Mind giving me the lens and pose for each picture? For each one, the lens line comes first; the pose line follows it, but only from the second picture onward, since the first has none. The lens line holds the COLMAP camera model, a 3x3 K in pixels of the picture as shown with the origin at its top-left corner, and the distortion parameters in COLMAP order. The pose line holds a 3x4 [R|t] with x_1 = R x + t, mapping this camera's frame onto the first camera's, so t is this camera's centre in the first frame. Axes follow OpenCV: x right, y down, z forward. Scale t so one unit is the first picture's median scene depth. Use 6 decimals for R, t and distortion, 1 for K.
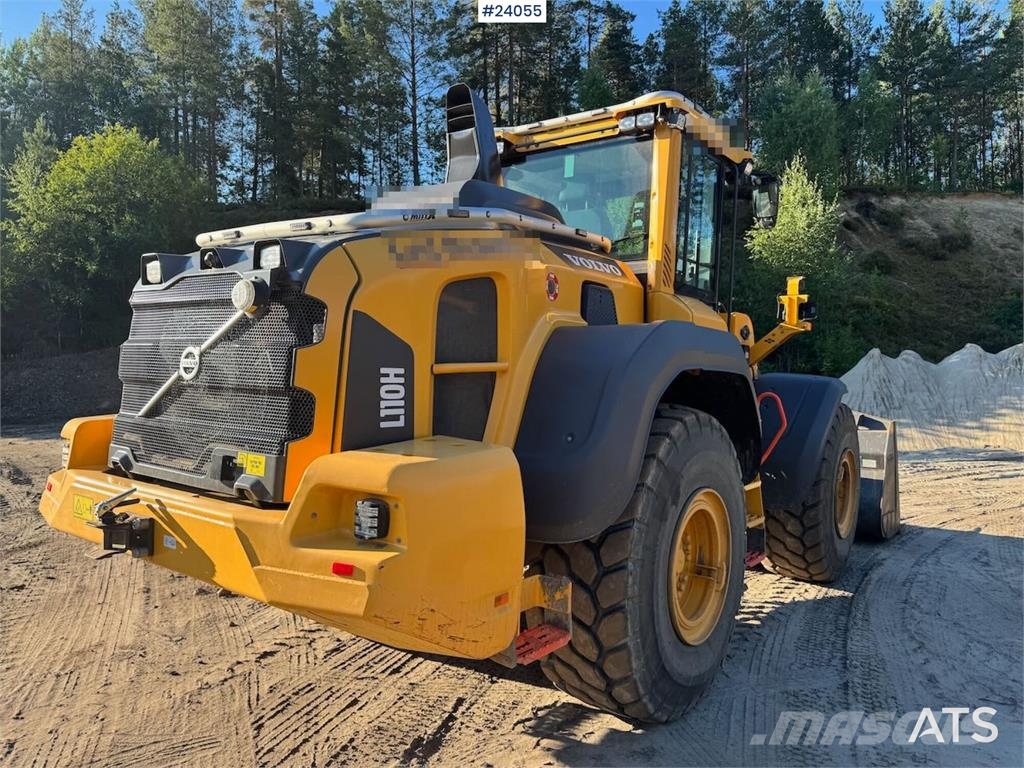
lens RADIAL K [[716.9, 0, 517.0], [0, 716.9, 384.8], [0, 0, 1]] dist [0.057643, -0.067745]
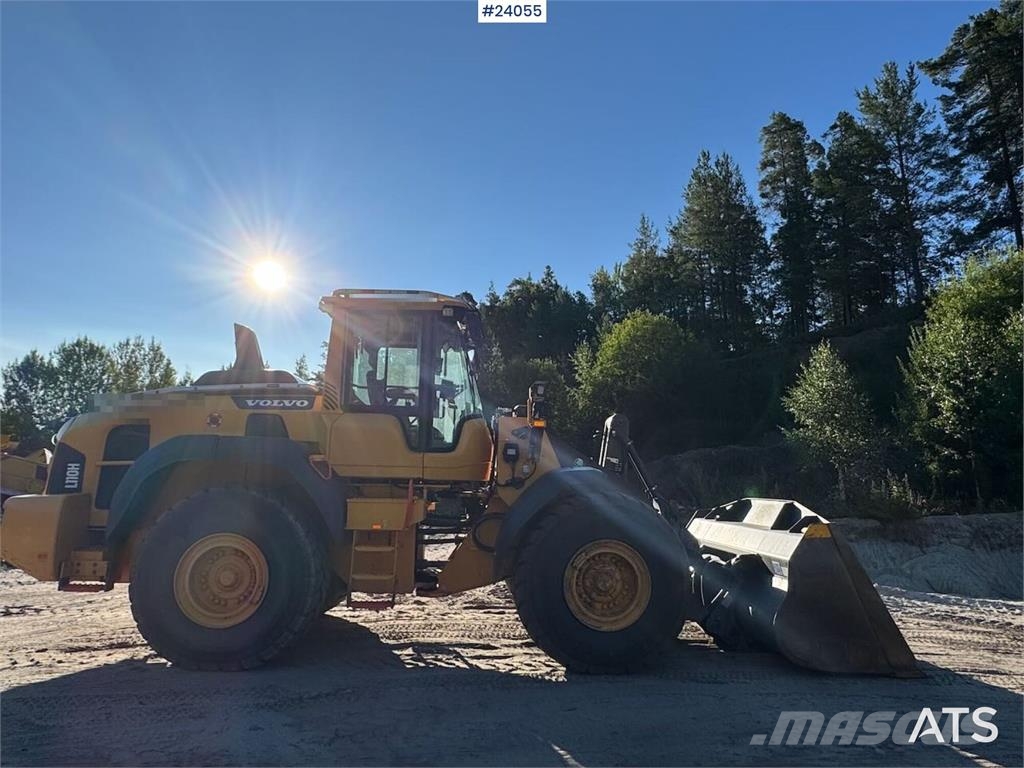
lens RADIAL K [[625.2, 0, 507.7], [0, 625.2, 382.4], [0, 0, 1]] dist [-0.008401, 0.001701]
pose [[0.639392, -0.137728, -0.756445, 2.305261], [-0.007570, 0.982651, -0.185312, 0.082738], [0.768843, 0.124213, 0.627257, 0.705015]]
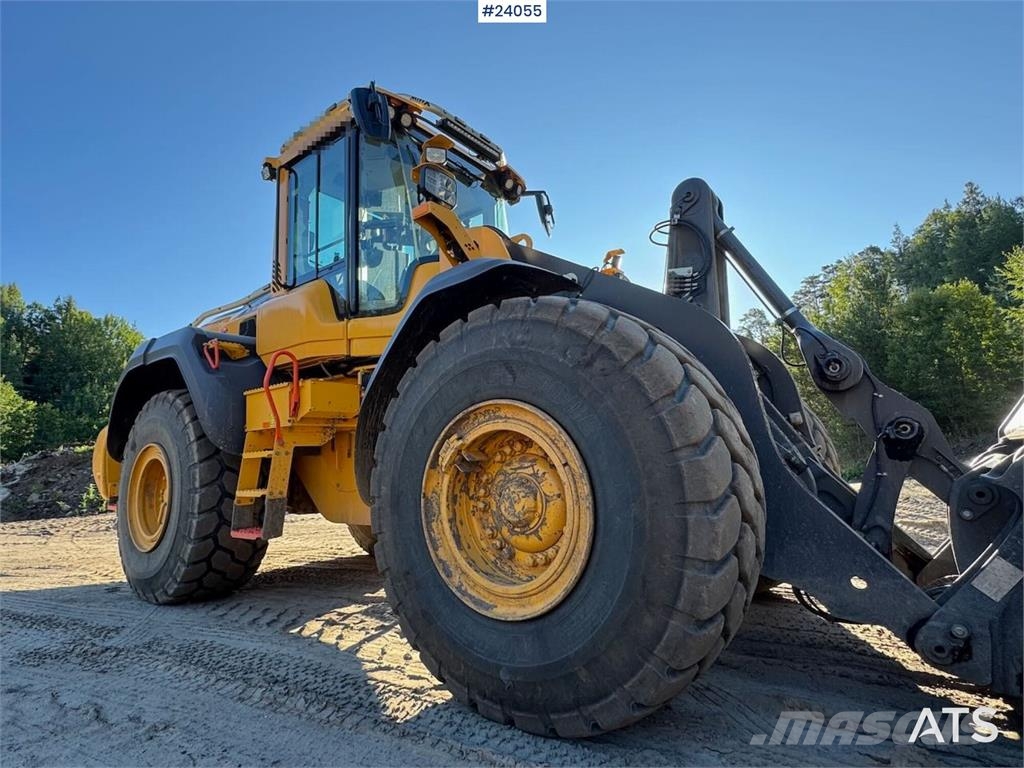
lens RADIAL K [[533.8, 0, 517.1], [0, 533.8, 377.9], [0, 0, 1]] dist [-0.010008, 0.003722]
pose [[-0.025050, -0.187492, -0.981947, 1.674253], [0.028249, 0.981730, -0.188172, 0.300294], [0.999287, -0.032453, -0.019296, 2.236255]]
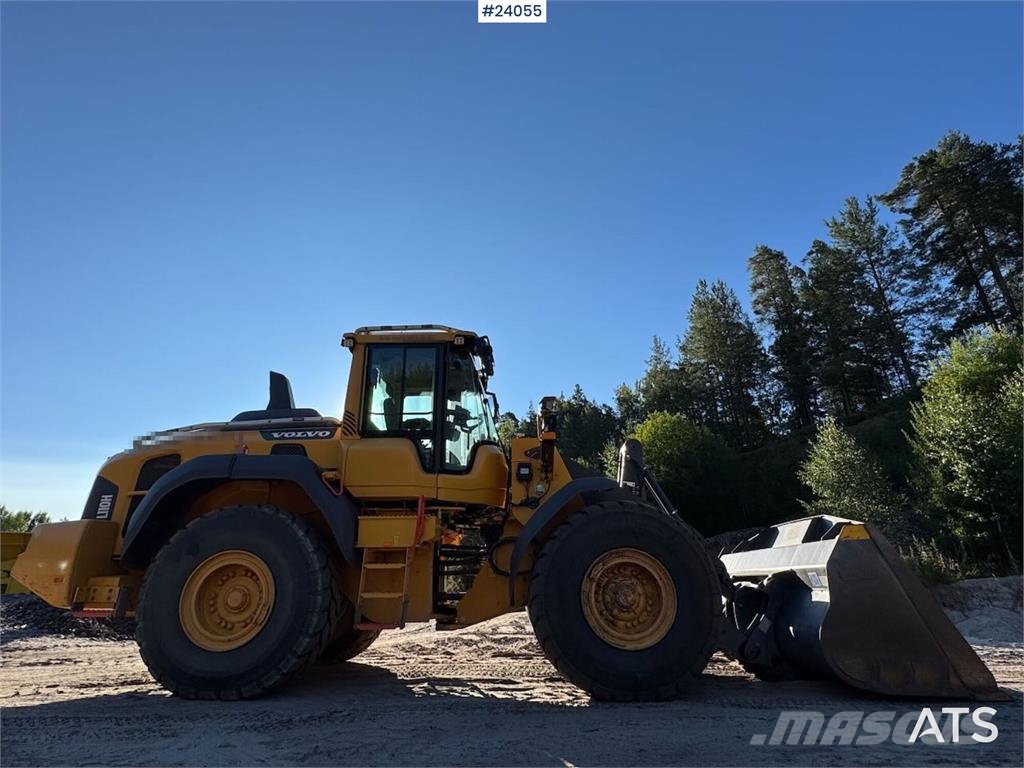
lens RADIAL K [[533.8, 0, 508.8], [0, 533.8, 387.8], [0, 0, 1]] dist [-0.010008, 0.003722]
pose [[0.574436, -0.314024, -0.755918, 2.111791], [0.017143, 0.927897, -0.372441, 0.336236], [0.818370, 0.200985, 0.538401, 0.994089]]
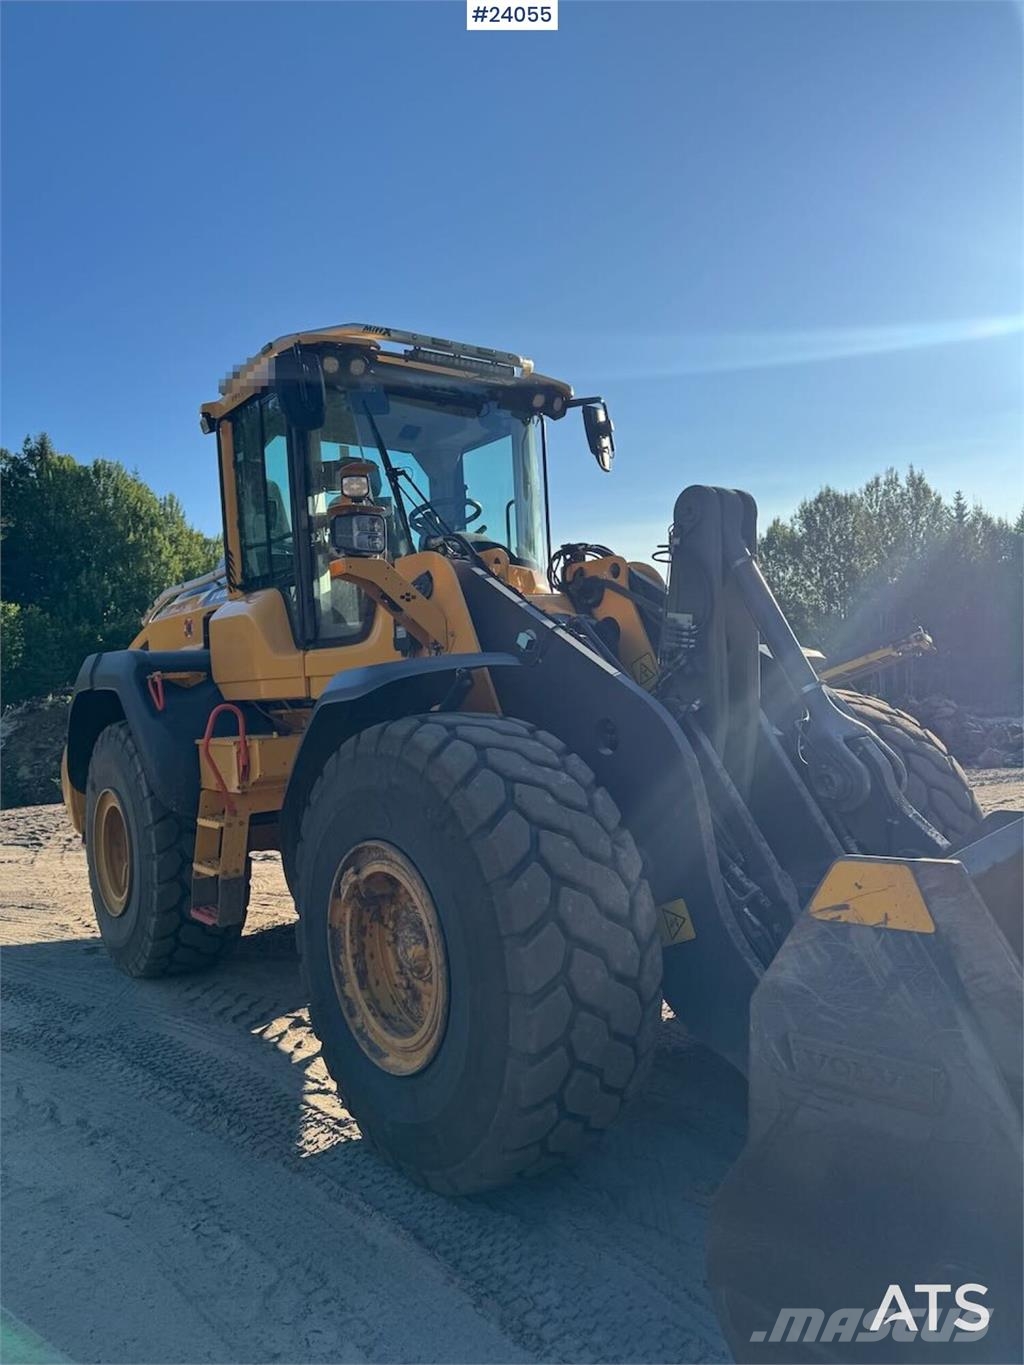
lens RADIAL K [[959.2, 0, 532.2], [0, 959.2, 674.6], [0, 0, 1]] dist [0.047523, -0.054591]
pose [[-0.276751, -0.027838, -0.960538, 2.039399], [0.028926, 0.998886, -0.037284, 0.049379], [0.960506, -0.038103, -0.275637, 2.687752]]
